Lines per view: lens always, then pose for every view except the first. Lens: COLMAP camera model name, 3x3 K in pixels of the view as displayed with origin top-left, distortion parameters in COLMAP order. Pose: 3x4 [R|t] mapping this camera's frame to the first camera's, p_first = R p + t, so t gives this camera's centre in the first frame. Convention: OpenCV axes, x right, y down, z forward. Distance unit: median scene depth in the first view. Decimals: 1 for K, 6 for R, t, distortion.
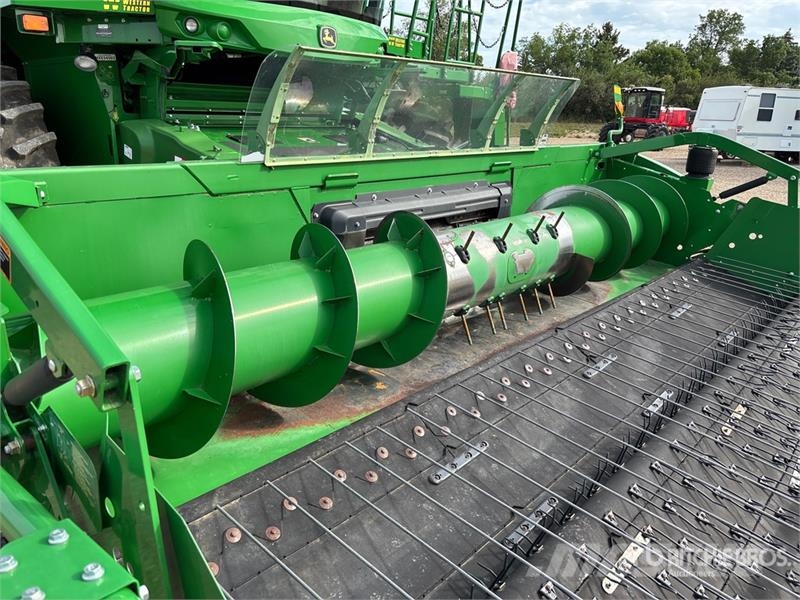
lens RADIAL K [[613.3, 0, 404.2], [0, 613.3, 301.3], [0, 0, 1]] dist [0.046442, -0.060690]
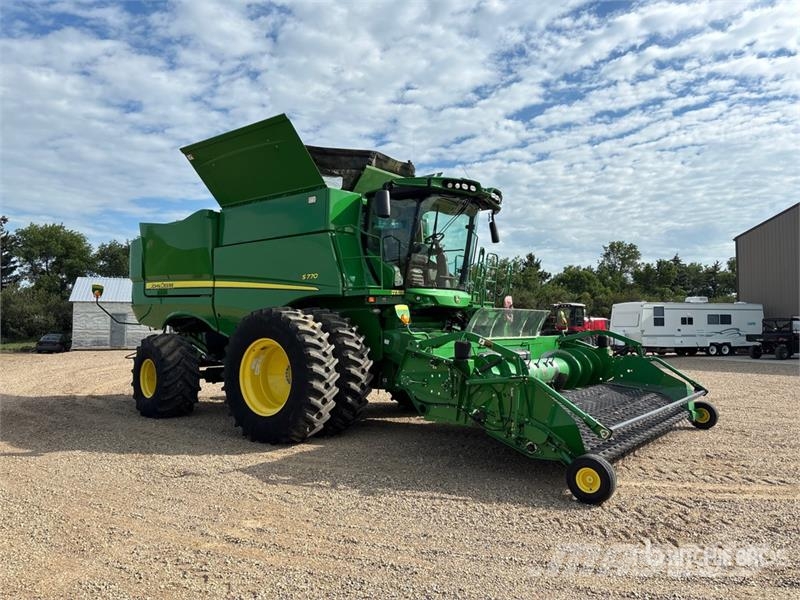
lens RADIAL K [[613.3, 0, 393.9], [0, 613.3, 303.8], [0, 0, 1]] dist [0.046442, -0.060690]
pose [[0.996548, -0.027419, 0.078355, -0.512557], [0.051759, 0.943176, -0.328239, 0.383138], [-0.064903, 0.331161, 0.941339, -1.254757]]
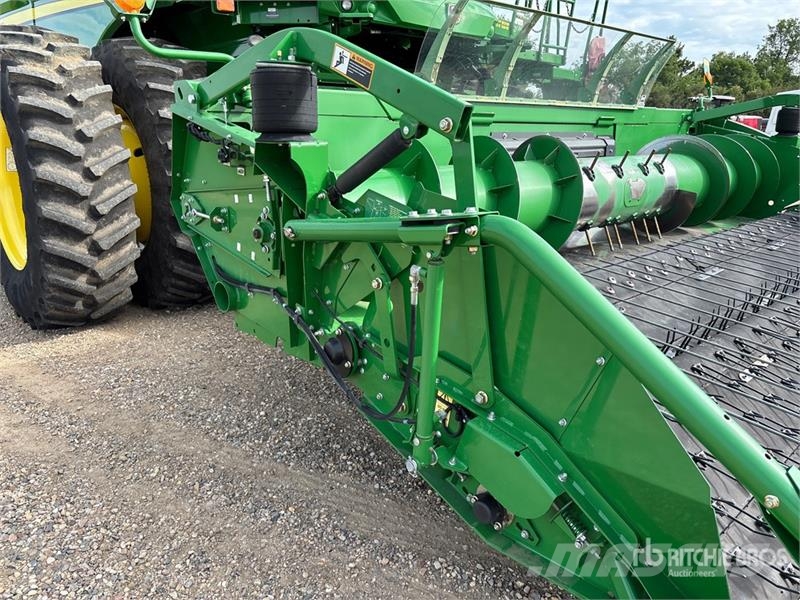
lens RADIAL K [[613.3, 0, 404.5], [0, 613.3, 303.7], [0, 0, 1]] dist [0.046442, -0.060690]
pose [[0.995879, -0.001370, -0.090685, -0.093164], [-0.001571, 0.999475, -0.032350, 0.131546], [0.090682, 0.032359, 0.995354, -0.125151]]
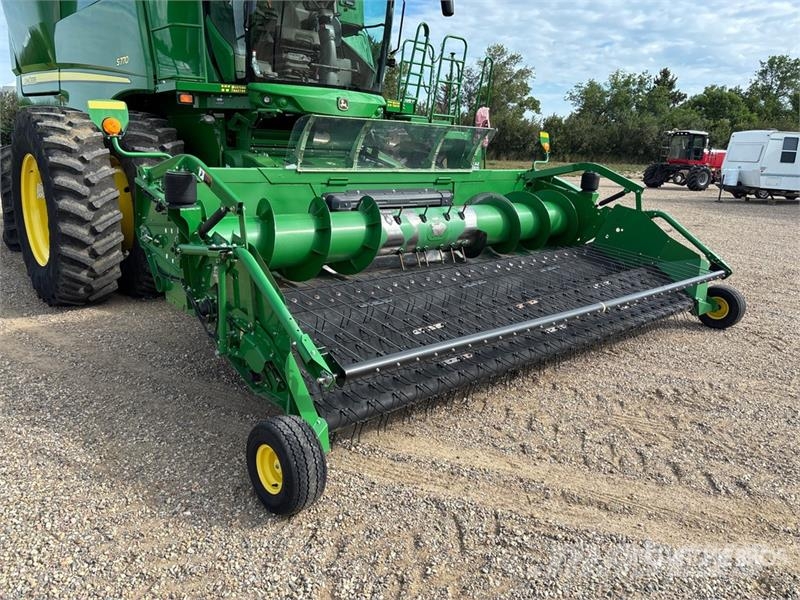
lens RADIAL K [[613.3, 0, 404.8], [0, 613.3, 302.7], [0, 0, 1]] dist [0.046442, -0.060690]
pose [[0.994436, 0.033162, -0.099988, 0.198970], [-0.039005, 0.997608, -0.057063, 0.182000], [0.097857, 0.060645, 0.993351, -0.553656]]
